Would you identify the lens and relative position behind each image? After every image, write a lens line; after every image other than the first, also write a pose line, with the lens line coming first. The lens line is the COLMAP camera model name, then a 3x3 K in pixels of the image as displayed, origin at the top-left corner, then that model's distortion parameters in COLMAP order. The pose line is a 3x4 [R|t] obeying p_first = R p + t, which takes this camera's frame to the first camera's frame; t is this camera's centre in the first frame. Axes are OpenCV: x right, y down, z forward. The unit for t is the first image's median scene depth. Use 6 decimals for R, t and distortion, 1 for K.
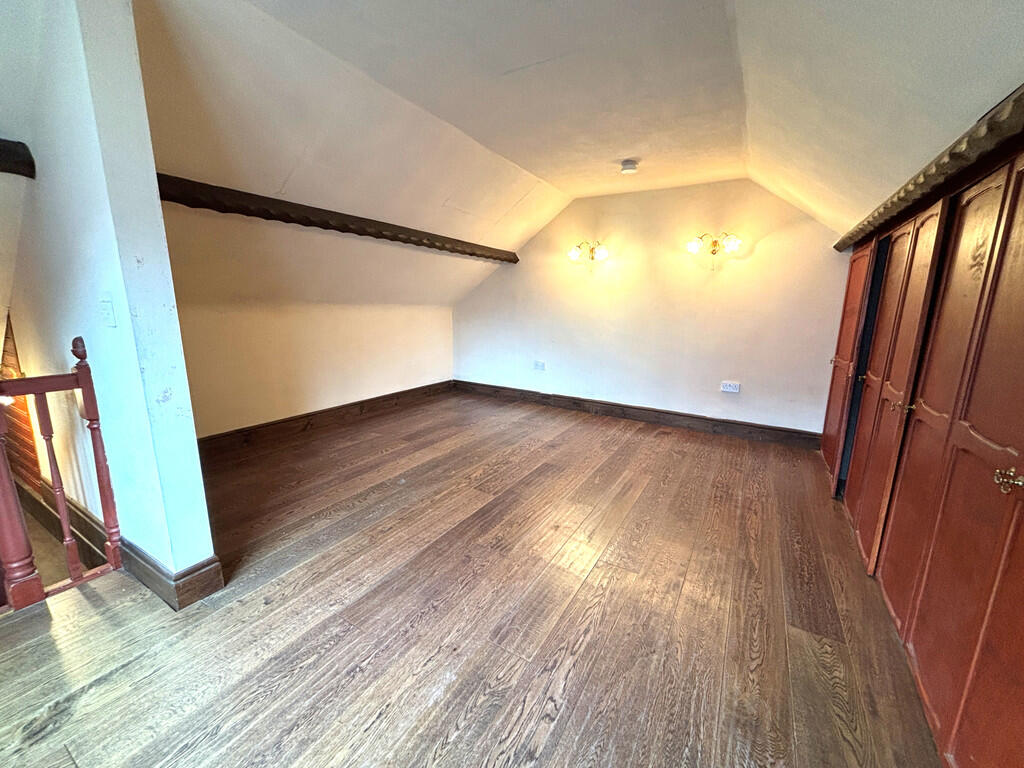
lens RADIAL K [[415.6, 0, 508.5], [0, 415.6, 382.7], [0, 0, 1]] dist [0.011119, 0.000322]
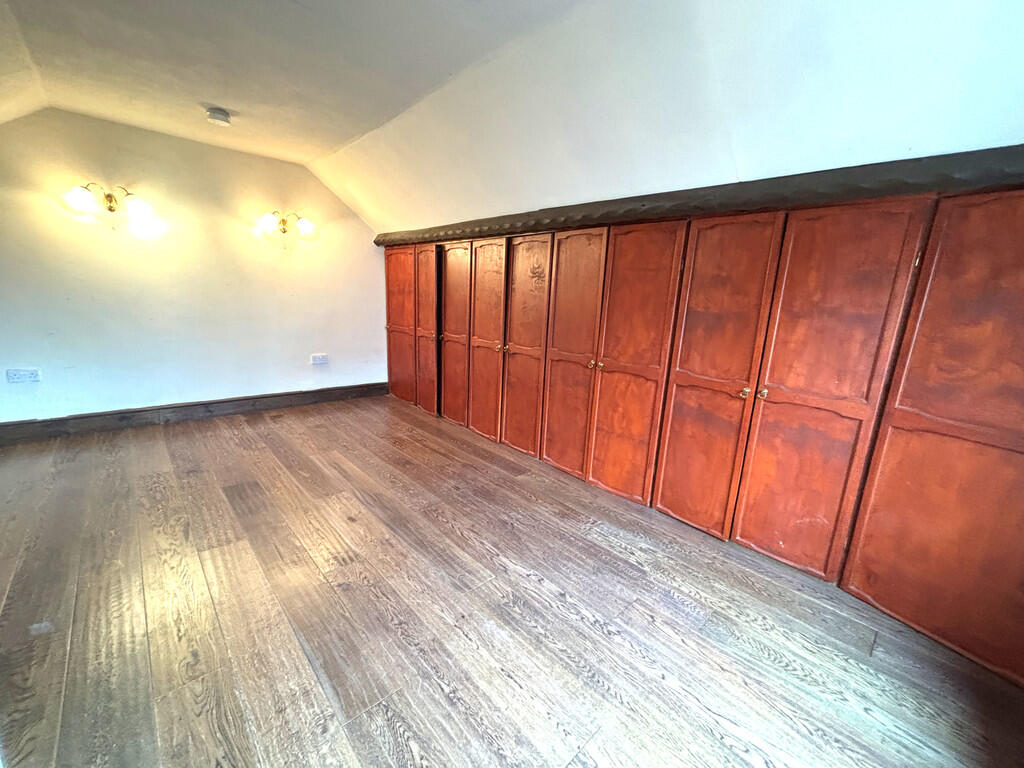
lens RADIAL K [[415.6, 0, 506.2], [0, 415.6, 387.4], [0, 0, 1]] dist [0.011119, 0.000322]
pose [[0.290240, -0.218291, 0.931724, -0.465655], [0.143645, 0.972542, 0.183108, -0.060679], [-0.946111, 0.080692, 0.313627, 0.239026]]
